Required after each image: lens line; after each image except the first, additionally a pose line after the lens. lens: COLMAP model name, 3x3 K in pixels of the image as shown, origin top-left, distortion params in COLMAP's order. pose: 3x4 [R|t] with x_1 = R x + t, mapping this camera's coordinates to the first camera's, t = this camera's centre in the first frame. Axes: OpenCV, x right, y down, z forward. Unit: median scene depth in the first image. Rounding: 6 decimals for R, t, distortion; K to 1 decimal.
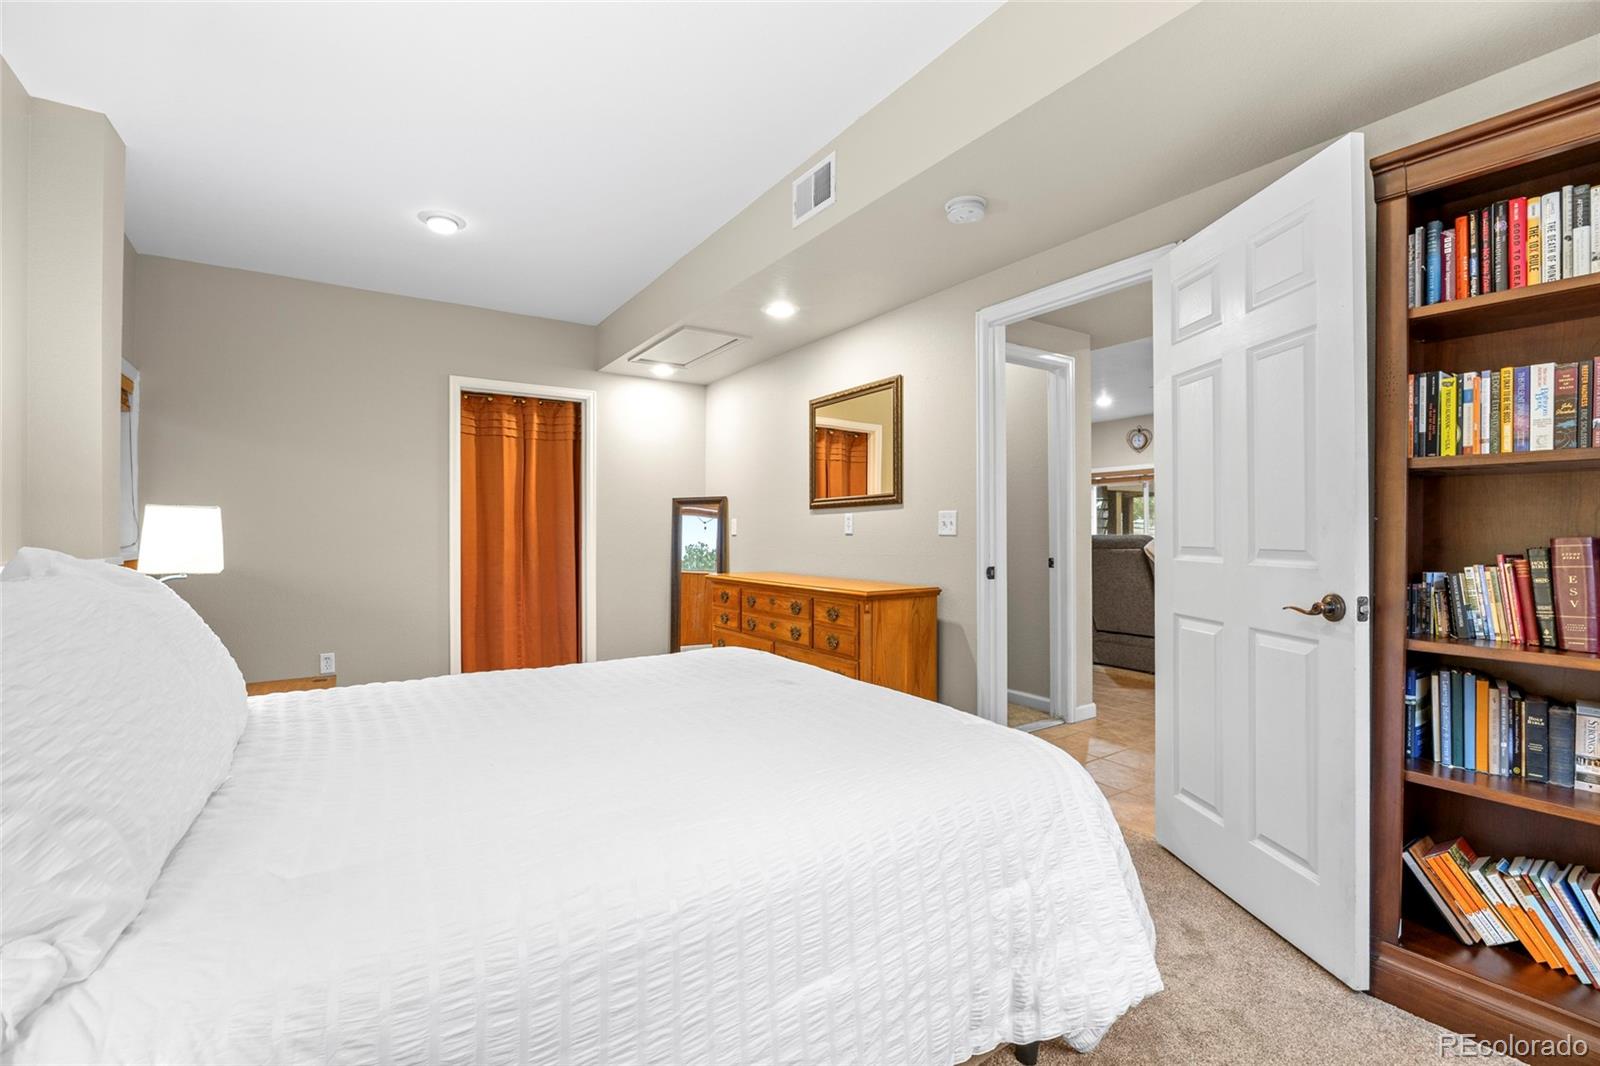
lens RADIAL K [[711.1, 0, 807.9], [0, 711.1, 528.9], [0, 0, 1]] dist [-0.014962, -0.000271]
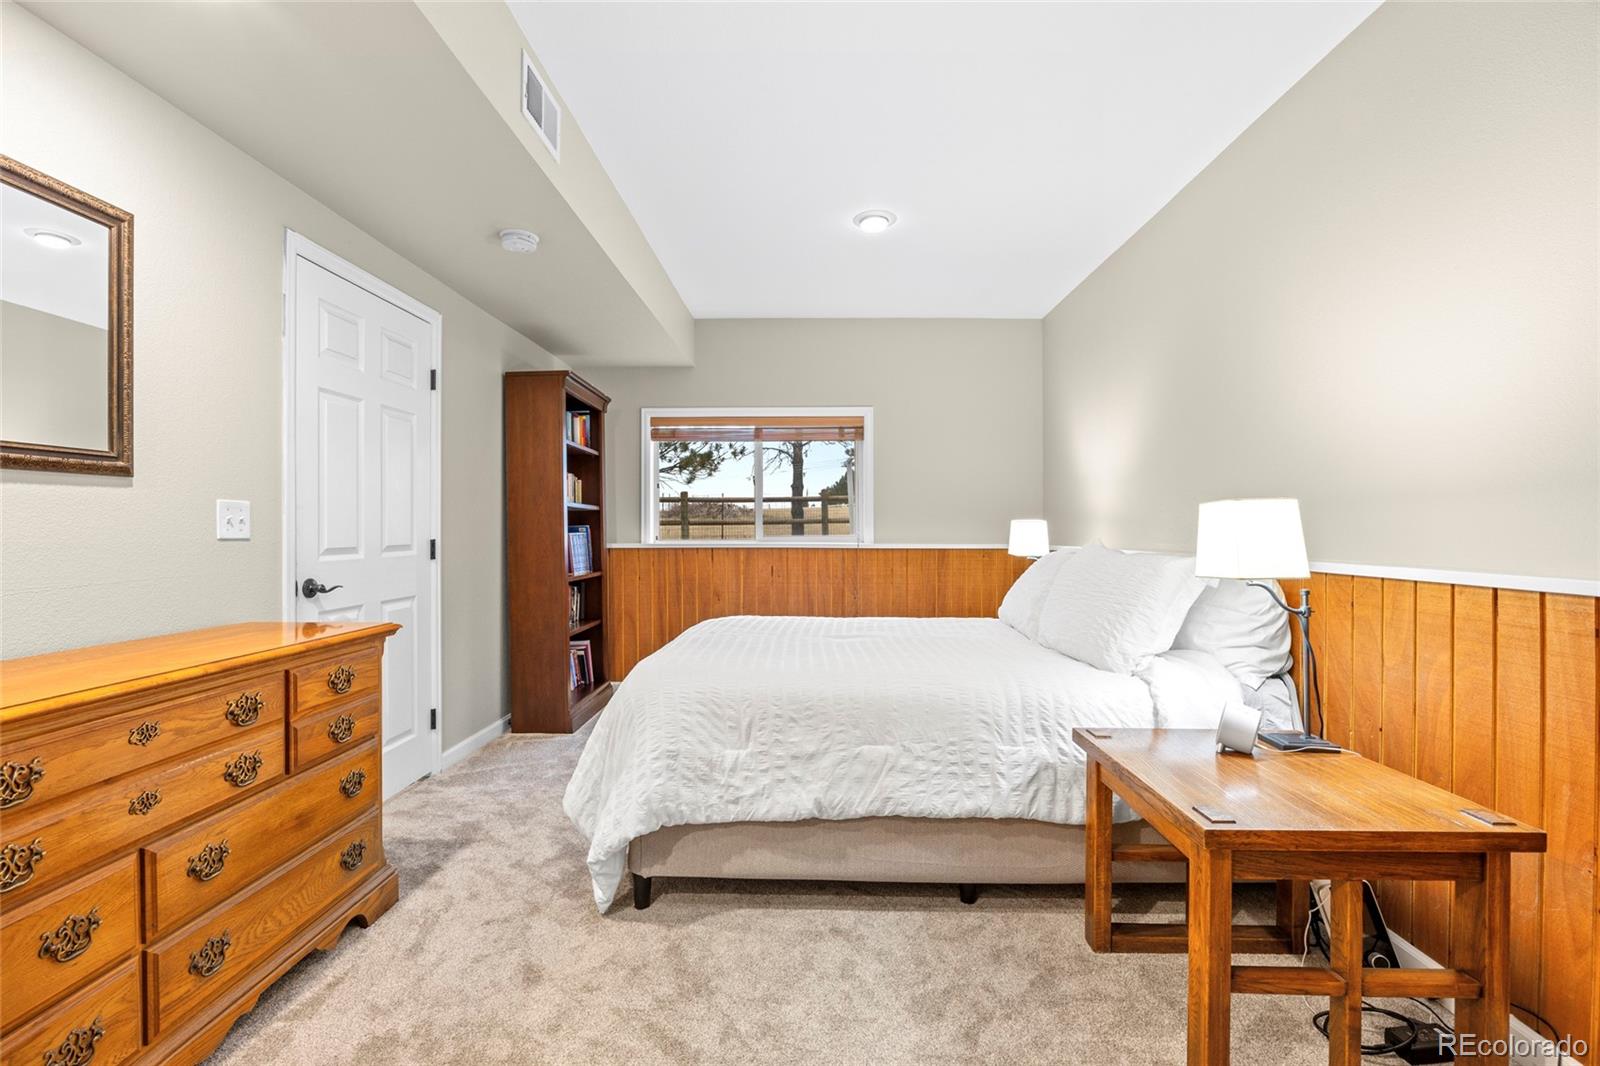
lens RADIAL K [[711.1, 0, 807.9], [0, 711.1, 528.9], [0, 0, 1]] dist [-0.014962, -0.000271]
pose [[-0.820231, 0.004007, 0.572019, -0.551835], [0.001956, 0.999989, -0.004200, 0.003302], [-0.572029, -0.002326, -0.820230, 1.173577]]
